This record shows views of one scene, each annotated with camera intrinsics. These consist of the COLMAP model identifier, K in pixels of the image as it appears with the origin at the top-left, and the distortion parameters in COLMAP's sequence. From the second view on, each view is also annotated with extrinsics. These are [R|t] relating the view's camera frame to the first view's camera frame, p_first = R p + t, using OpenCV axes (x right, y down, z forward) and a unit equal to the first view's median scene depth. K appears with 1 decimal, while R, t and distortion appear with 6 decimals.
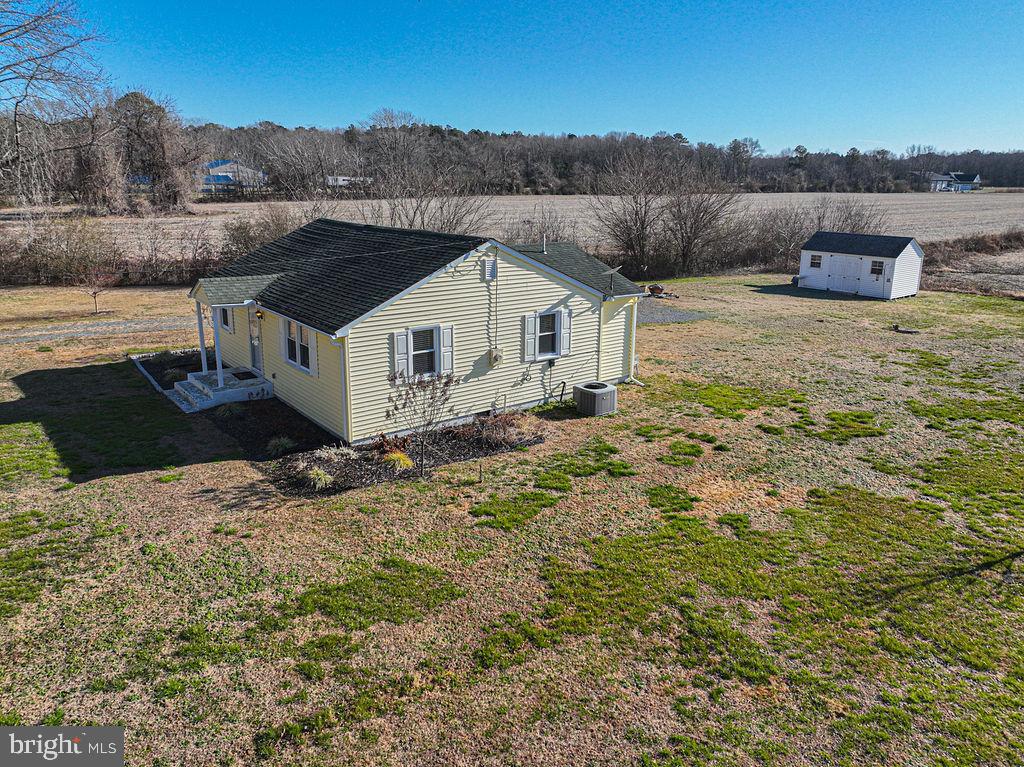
lens RADIAL K [[728.4, 0, 509.5], [0, 728.4, 373.3], [0, 0, 1]] dist [0.008154, -0.000566]
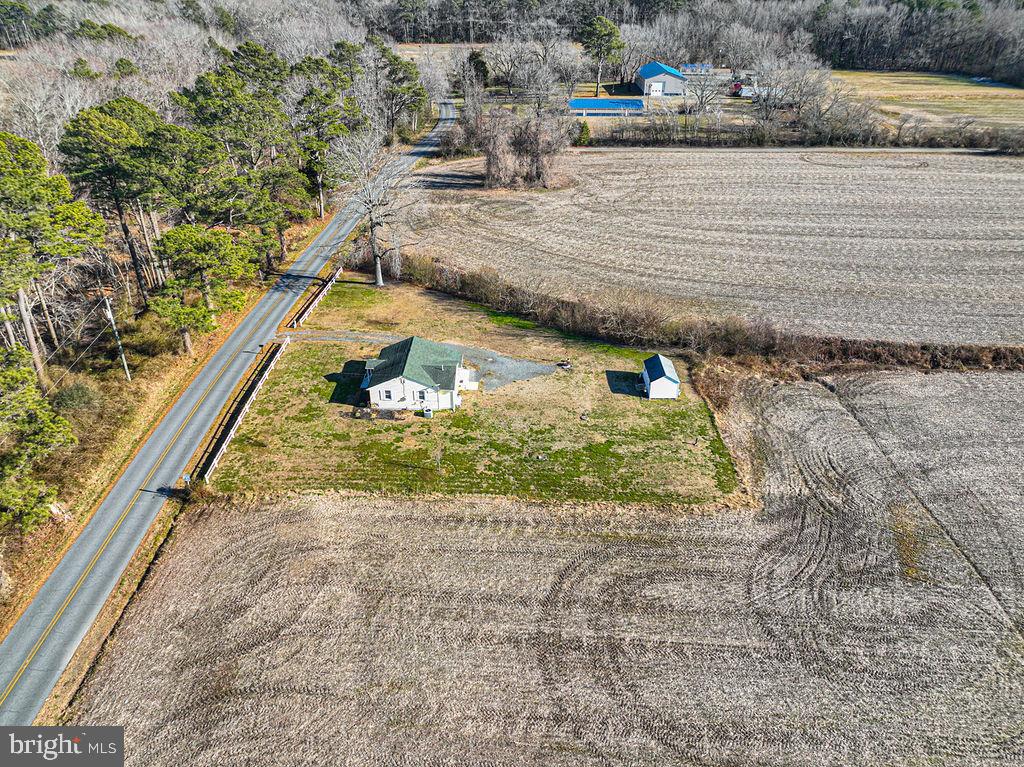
lens RADIAL K [[728.4, 0, 509.9], [0, 728.4, 394.1], [0, 0, 1]] dist [0.008154, -0.000566]
pose [[0.773588, 0.316997, -0.548703, 3.269086], [-0.155973, 0.934497, 0.319981, -1.764803], [0.614194, -0.161950, 0.772359, -2.310924]]
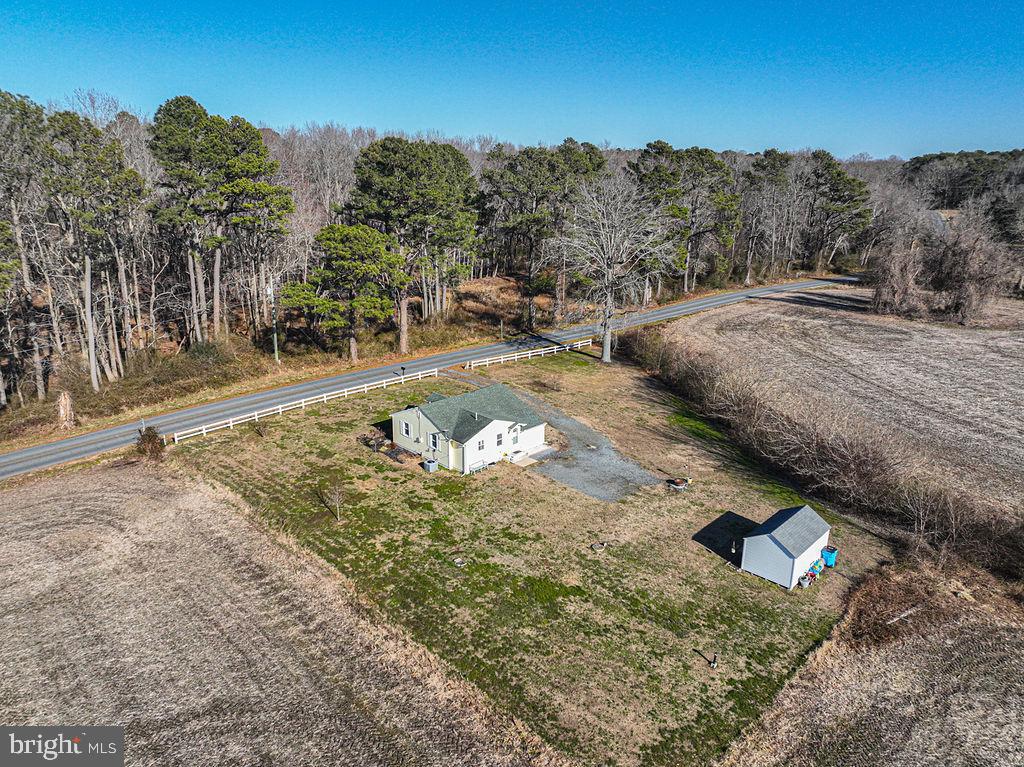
lens RADIAL K [[728.4, 0, 505.1], [0, 728.4, 382.0], [0, 0, 1]] dist [0.008154, -0.000566]
pose [[0.116725, 0.280666, -0.952681, 3.536996], [-0.262191, 0.933917, 0.243013, -1.333365], [0.957931, 0.221419, 0.182600, 0.776573]]
